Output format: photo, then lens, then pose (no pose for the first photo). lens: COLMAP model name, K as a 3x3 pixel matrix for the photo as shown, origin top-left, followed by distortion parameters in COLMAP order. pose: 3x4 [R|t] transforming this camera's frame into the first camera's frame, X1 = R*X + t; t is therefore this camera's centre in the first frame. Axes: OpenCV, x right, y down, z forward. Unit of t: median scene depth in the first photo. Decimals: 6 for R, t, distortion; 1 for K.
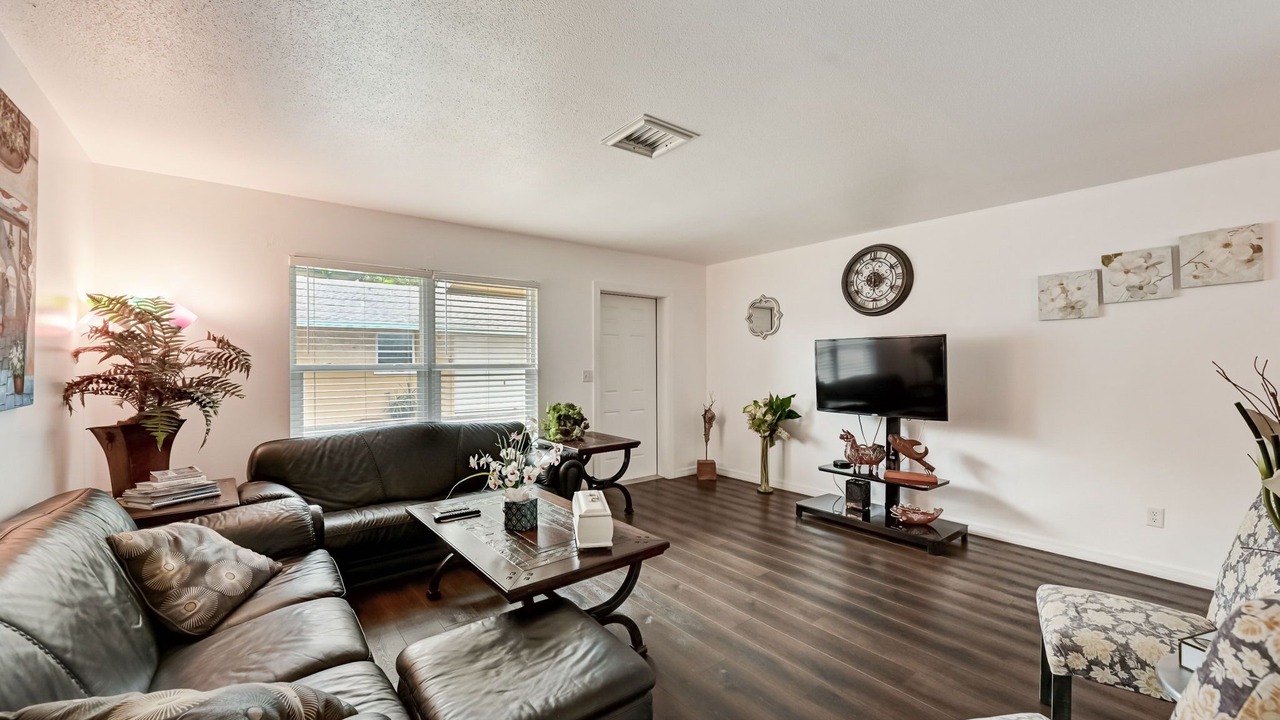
lens RADIAL K [[503.1, 0, 646.4], [0, 503.1, 360.8], [0, 0, 1]] dist [-0.000492, -0.000006]
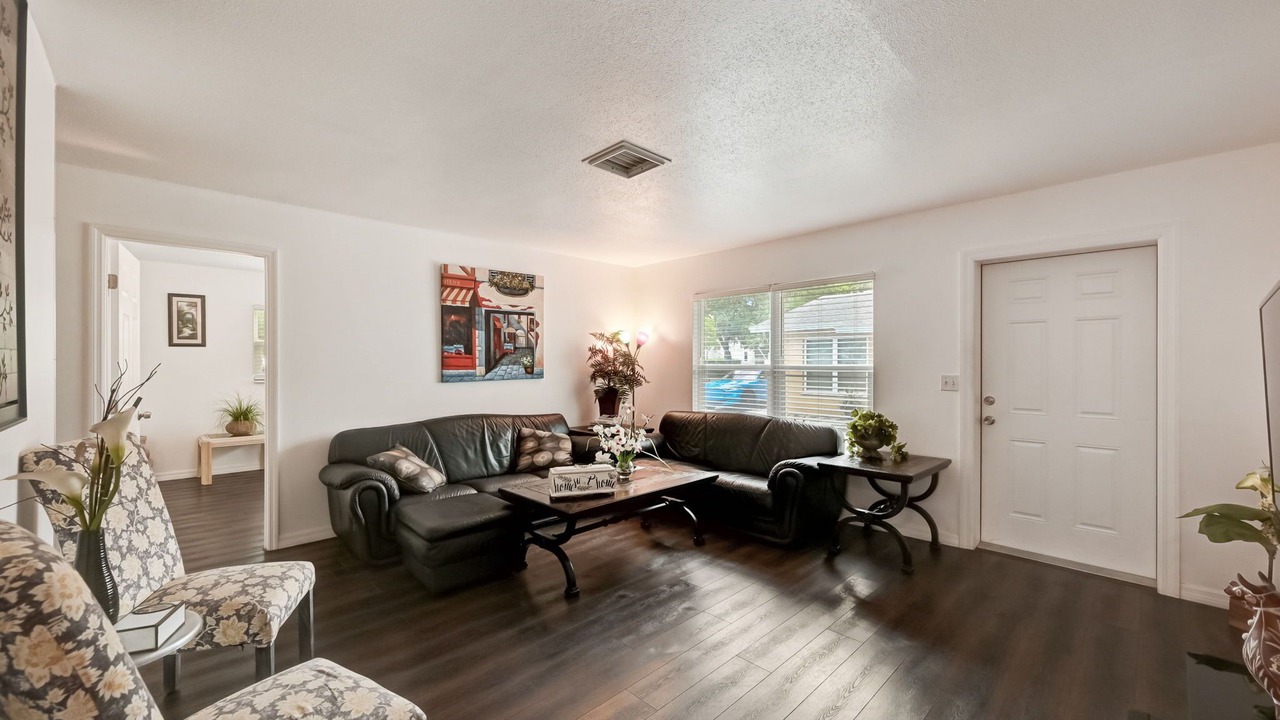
lens RADIAL K [[503.1, 0, 640.6], [0, 503.1, 365.0], [0, 0, 1]] dist [-0.000492, -0.000006]
pose [[0.088531, 0.008183, -0.996040, 0.715061], [-0.000623, 0.999967, 0.008160, -0.003239], [0.996073, -0.000102, 0.088533, 0.602633]]
